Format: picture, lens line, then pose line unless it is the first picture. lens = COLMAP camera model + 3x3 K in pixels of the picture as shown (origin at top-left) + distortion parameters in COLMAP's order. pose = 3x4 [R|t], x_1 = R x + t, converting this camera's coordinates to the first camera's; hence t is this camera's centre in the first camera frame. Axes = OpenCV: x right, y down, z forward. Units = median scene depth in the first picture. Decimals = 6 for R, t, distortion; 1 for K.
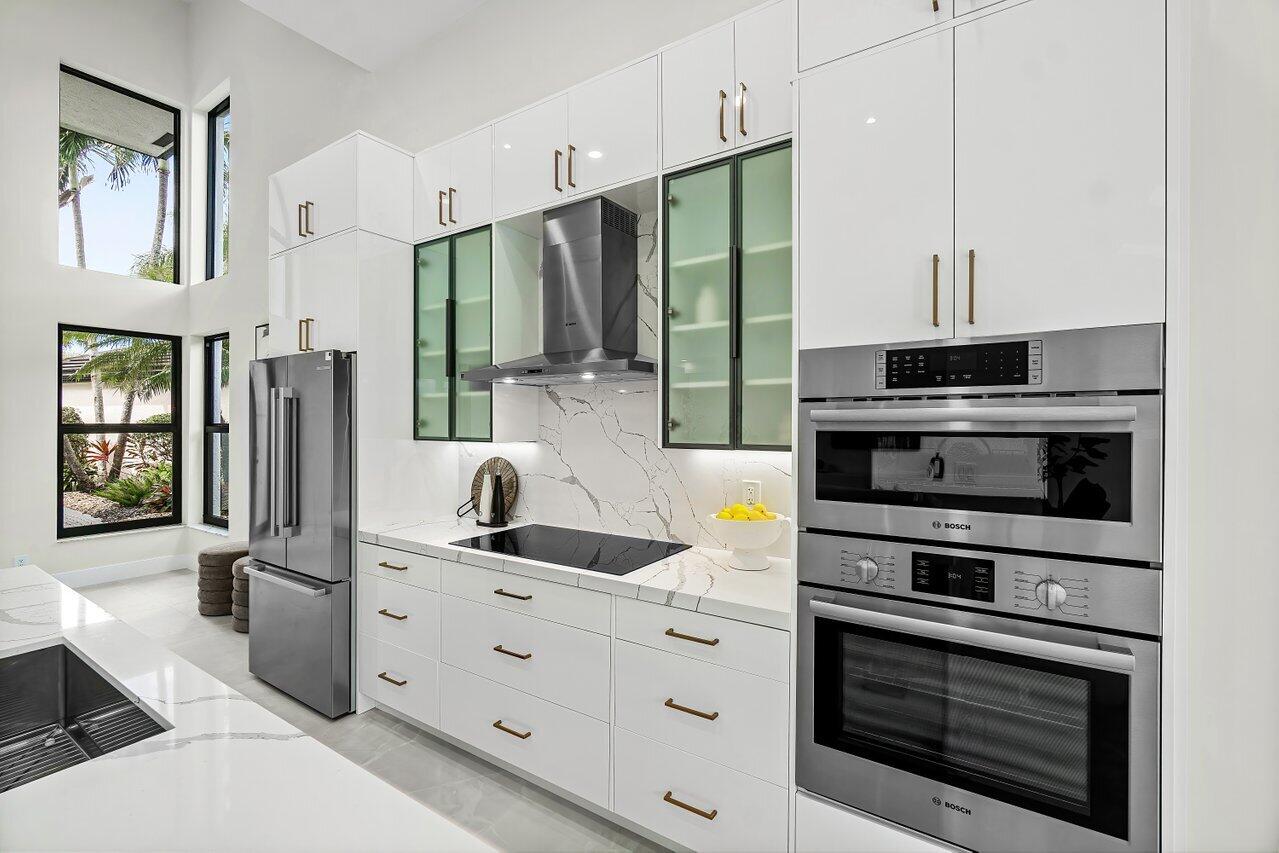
lens RADIAL K [[556.0, 0, 638.7], [0, 556.0, 417.5], [0, 0, 1]] dist [-0.000497, 0.000380]
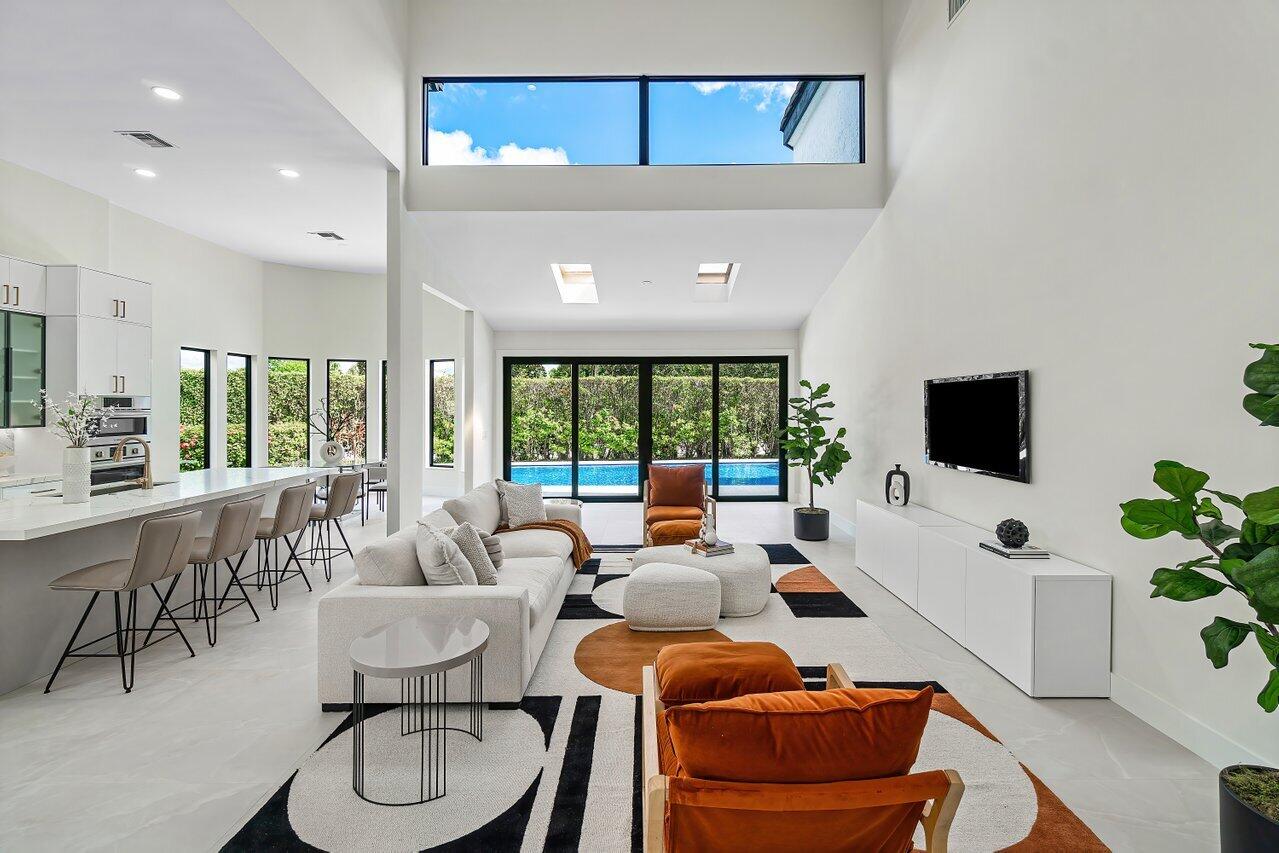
lens RADIAL K [[556.0, 0, 645.4], [0, 556.0, 406.9], [0, 0, 1]] dist [-0.000497, 0.000380]
pose [[-0.531073, 0.008137, 0.847287, -3.426293], [0.006329, 0.999964, -0.005636, -0.005087], [-0.847303, 0.002369, -0.531105, -0.103576]]
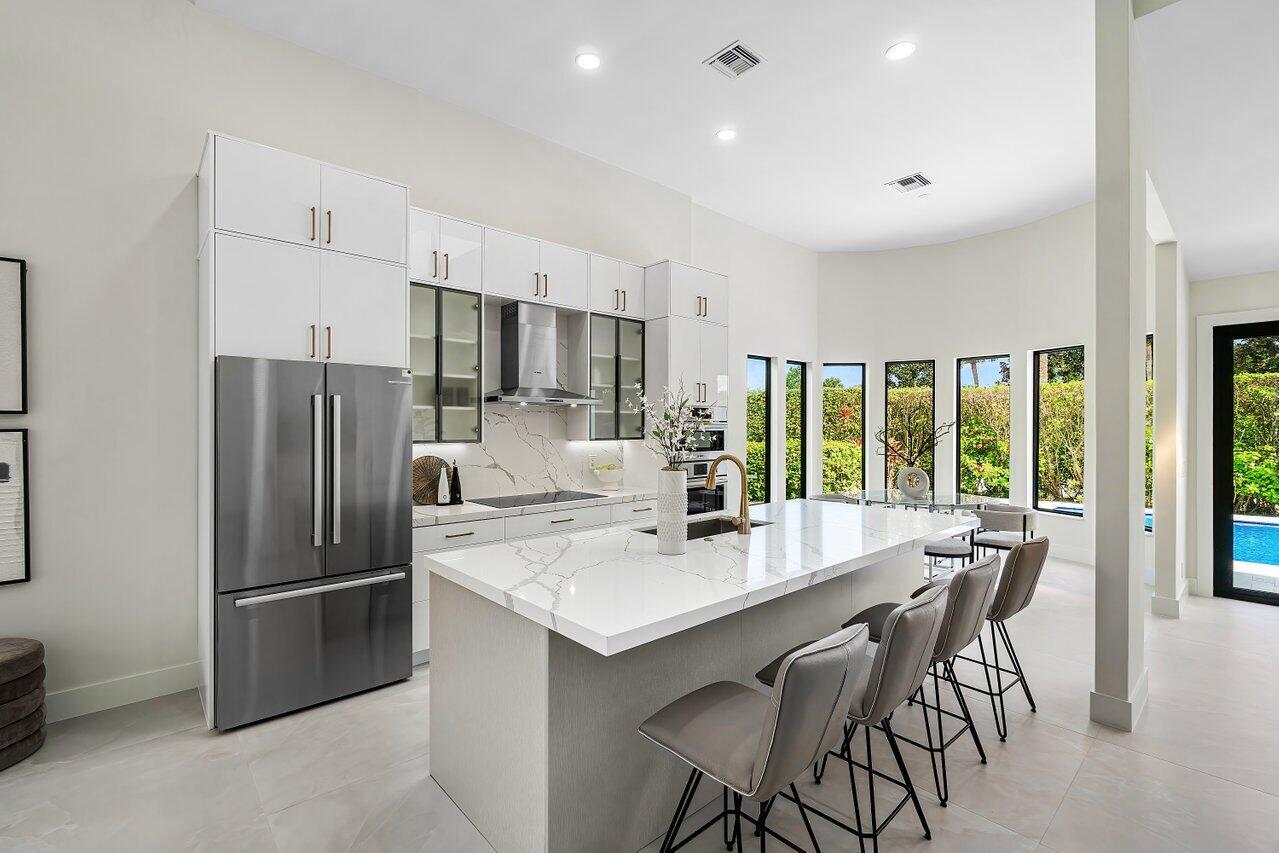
lens RADIAL K [[556.0, 0, 648.7], [0, 556.0, 426.8], [0, 0, 1]] dist [-0.000497, 0.000380]
pose [[0.260073, 0.009631, 0.965541, -2.064699], [-0.001502, 0.999953, -0.009570, 0.024502], [-0.965588, 0.001039, 0.260075, 0.245459]]
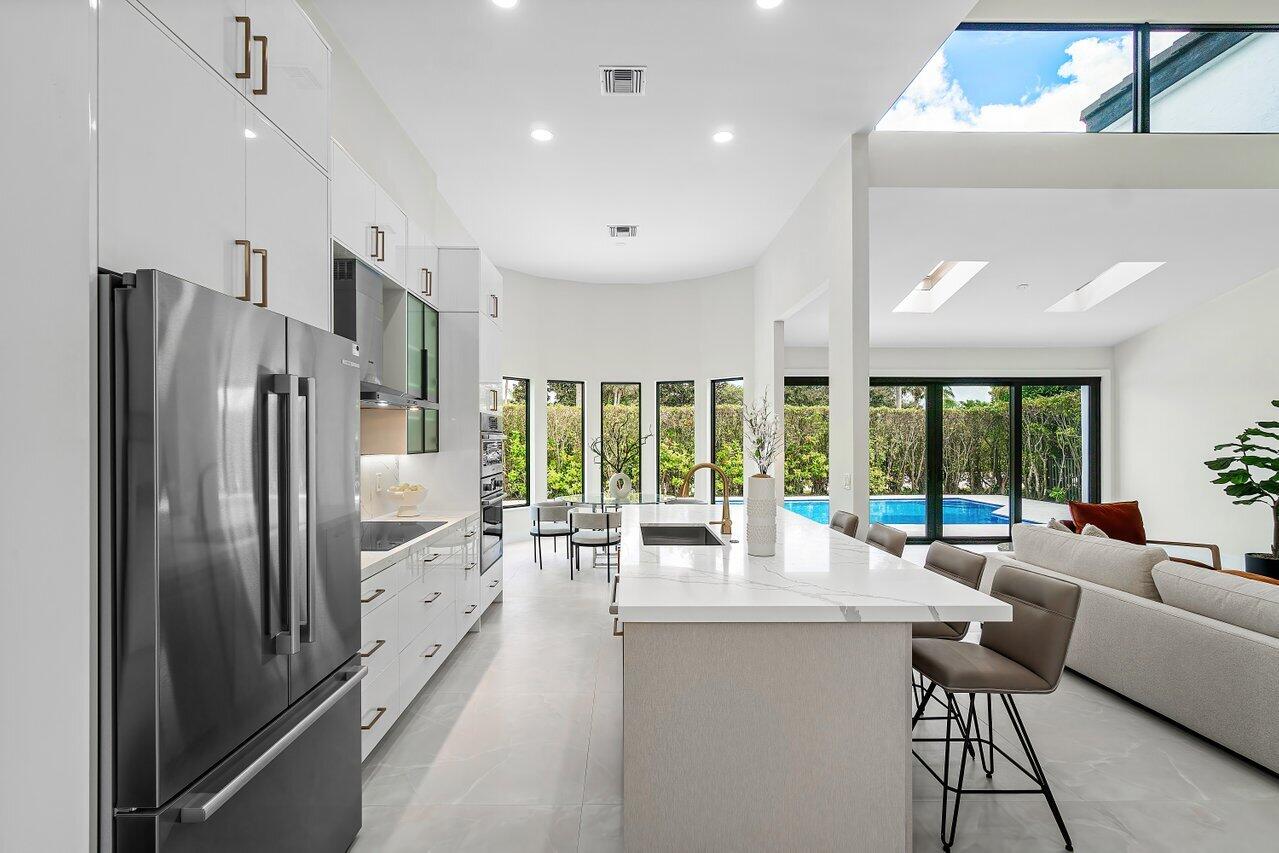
lens RADIAL K [[556.0, 0, 622.0], [0, 556.0, 443.8], [0, 0, 1]] dist [-0.000497, 0.000380]
pose [[-0.544540, 0.003630, 0.838727, -1.797848], [0.004721, 0.999988, -0.001263, 0.028279], [-0.838722, 0.003272, -0.544550, 1.460031]]
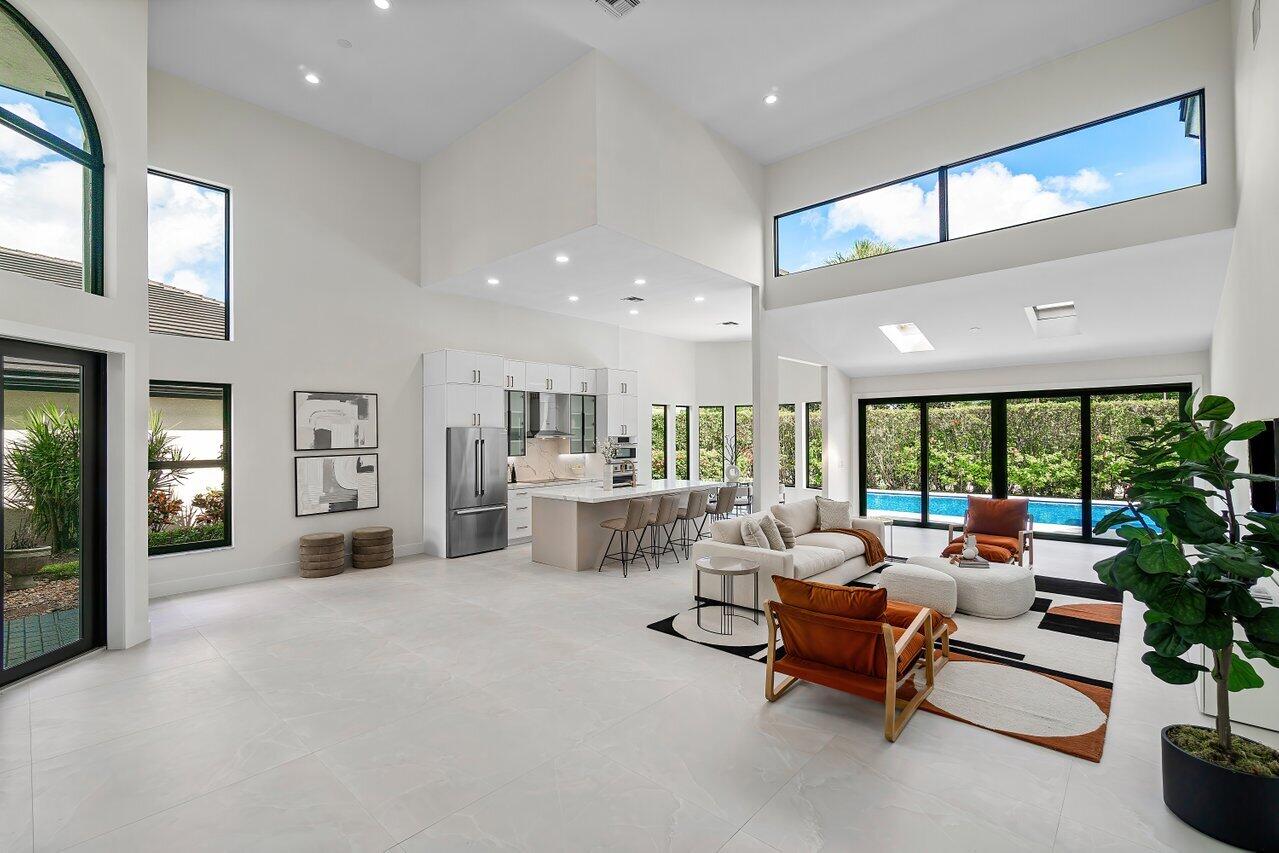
lens RADIAL K [[556.0, 0, 650.5], [0, 556.0, 434.2], [0, 0, 1]] dist [-0.000497, 0.000380]
pose [[0.156764, 0.008231, 0.987602, -4.594158], [0.005307, 0.999944, -0.009177, -0.065529], [-0.987622, 0.006680, 0.156711, -0.374398]]
